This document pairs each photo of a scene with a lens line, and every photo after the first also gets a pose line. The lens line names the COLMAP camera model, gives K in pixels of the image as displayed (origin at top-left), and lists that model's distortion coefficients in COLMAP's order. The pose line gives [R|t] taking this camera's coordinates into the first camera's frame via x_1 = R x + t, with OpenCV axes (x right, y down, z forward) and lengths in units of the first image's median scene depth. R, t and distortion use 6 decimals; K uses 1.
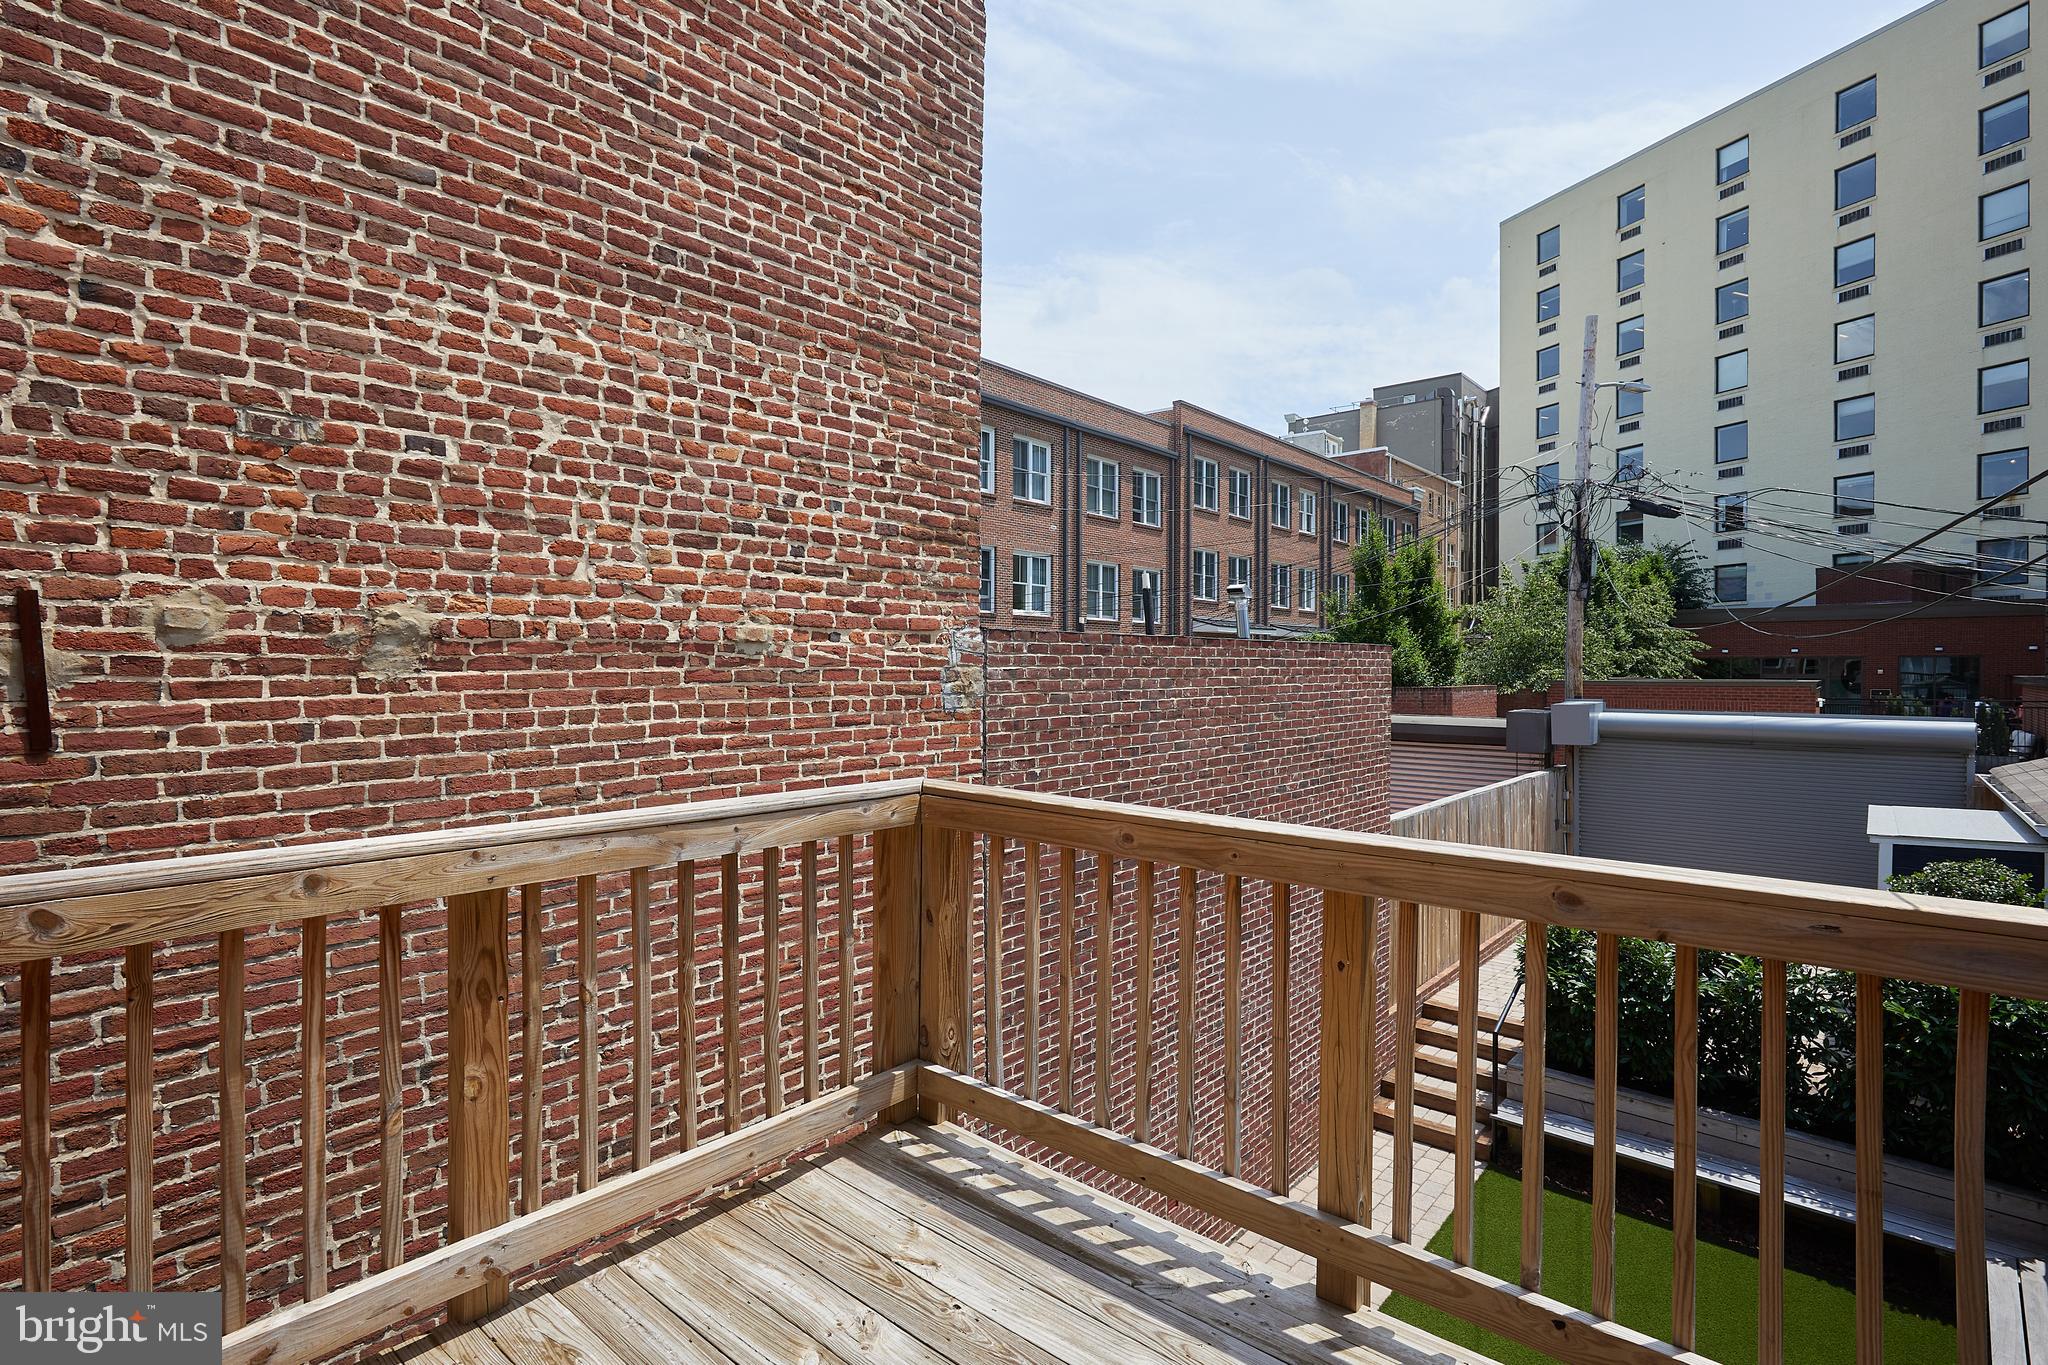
lens RADIAL K [[978.2, 0, 1036.4], [0, 978.2, 686.2], [0, 0, 1]] dist [-0.003371, 0.001512]
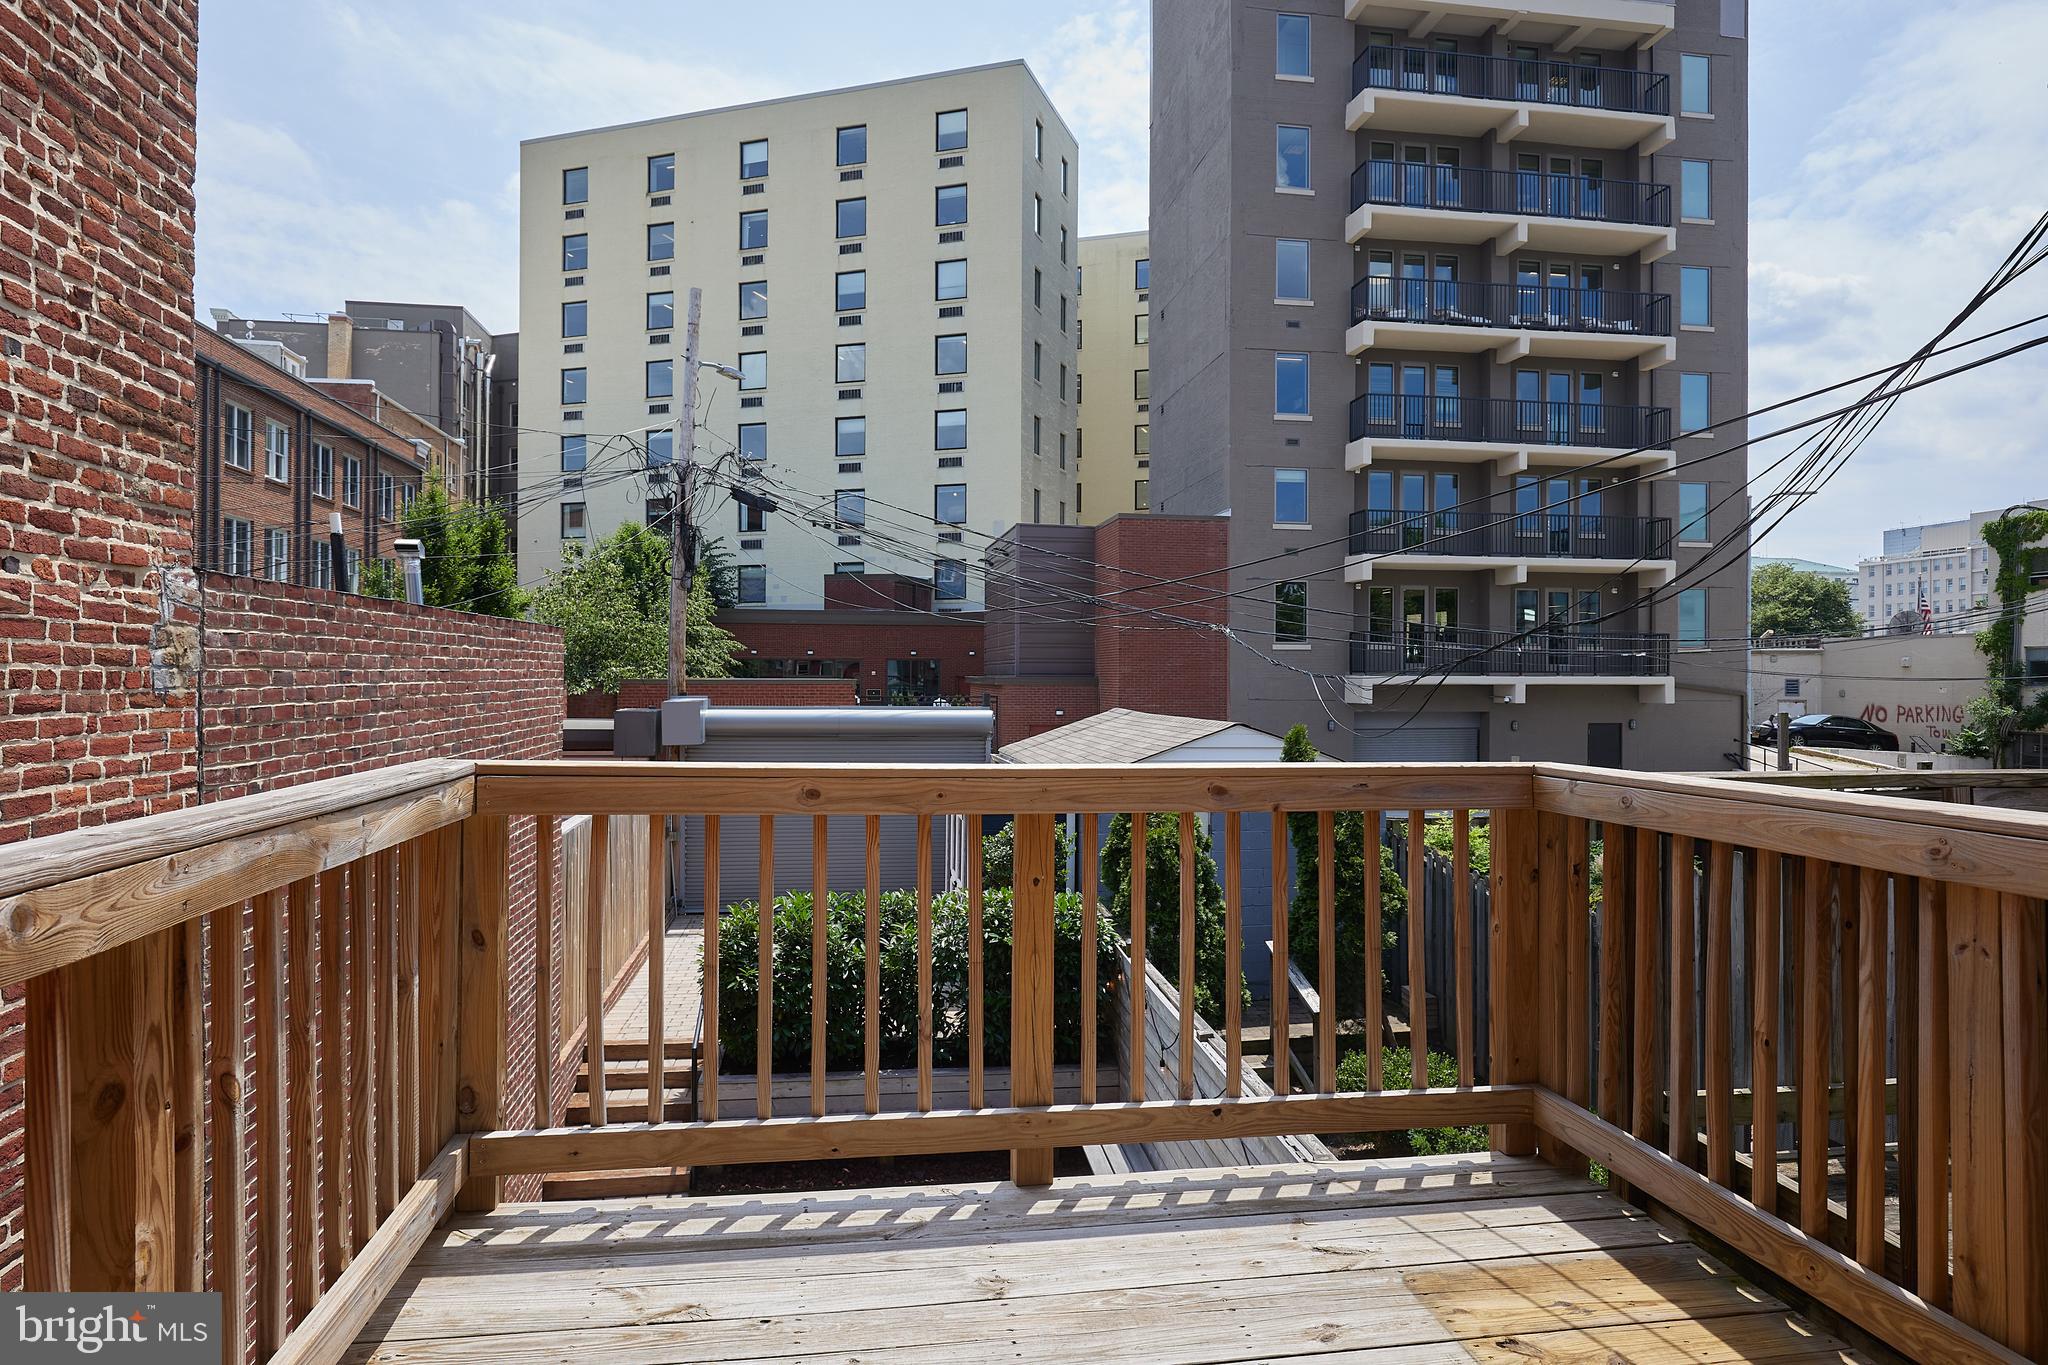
lens RADIAL K [[1184.9, 0, 1027.8], [0, 1184.9, 681.1], [0, 0, 1]] dist [-0.004738, 0.005005]
pose [[0.658527, -0.002195, 0.752554, -0.260883], [0.008699, 0.999951, -0.004696, 0.022923], [-0.752507, 0.009639, 0.658514, 0.040094]]
